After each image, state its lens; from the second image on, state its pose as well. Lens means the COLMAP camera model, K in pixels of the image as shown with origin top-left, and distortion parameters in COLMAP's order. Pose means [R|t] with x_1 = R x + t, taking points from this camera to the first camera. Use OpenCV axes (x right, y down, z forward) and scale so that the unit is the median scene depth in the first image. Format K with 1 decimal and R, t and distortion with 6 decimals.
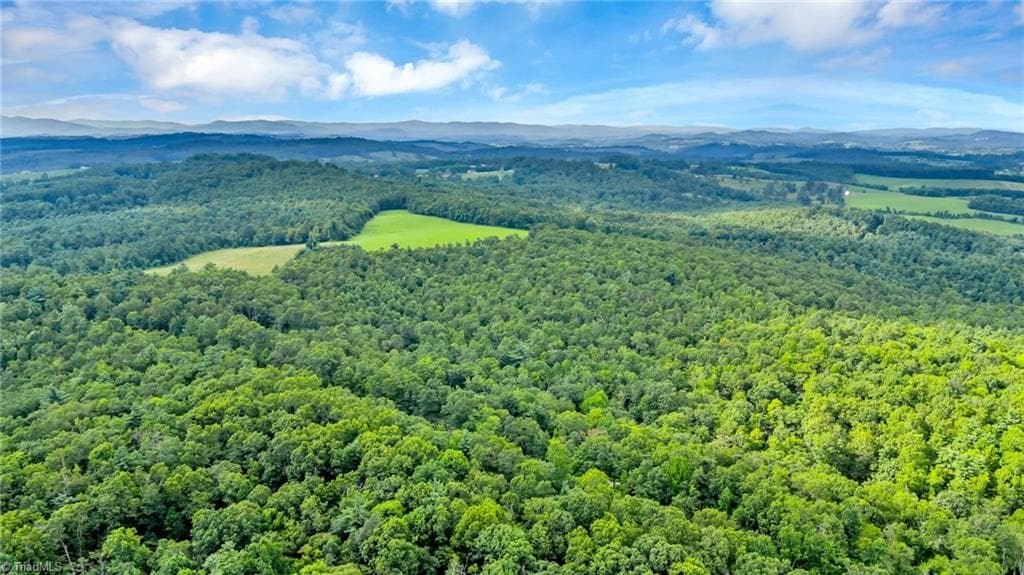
lens RADIAL K [[862.7, 0, 514.4], [0, 862.7, 286.9], [0, 0, 1]] dist [0.033916, -0.056469]
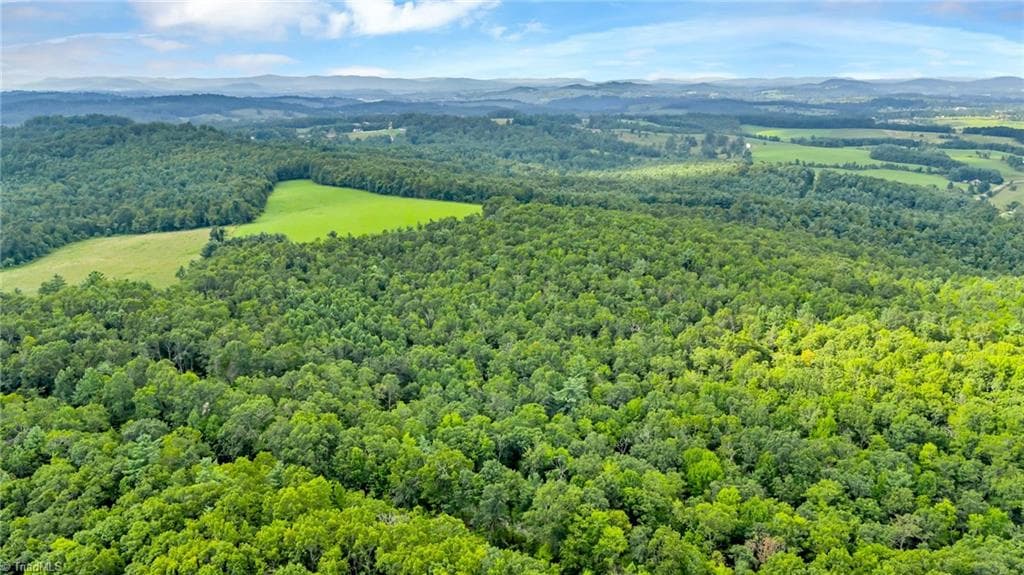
lens RADIAL K [[862.7, 0, 514.4], [0, 862.7, 286.9], [0, 0, 1]] dist [0.033916, -0.056469]
pose [[0.987672, -0.046523, 0.149463, -0.066998], [0.038721, 0.997752, 0.054697, -0.025664], [-0.151672, -0.048235, 0.987253, 0.131591]]
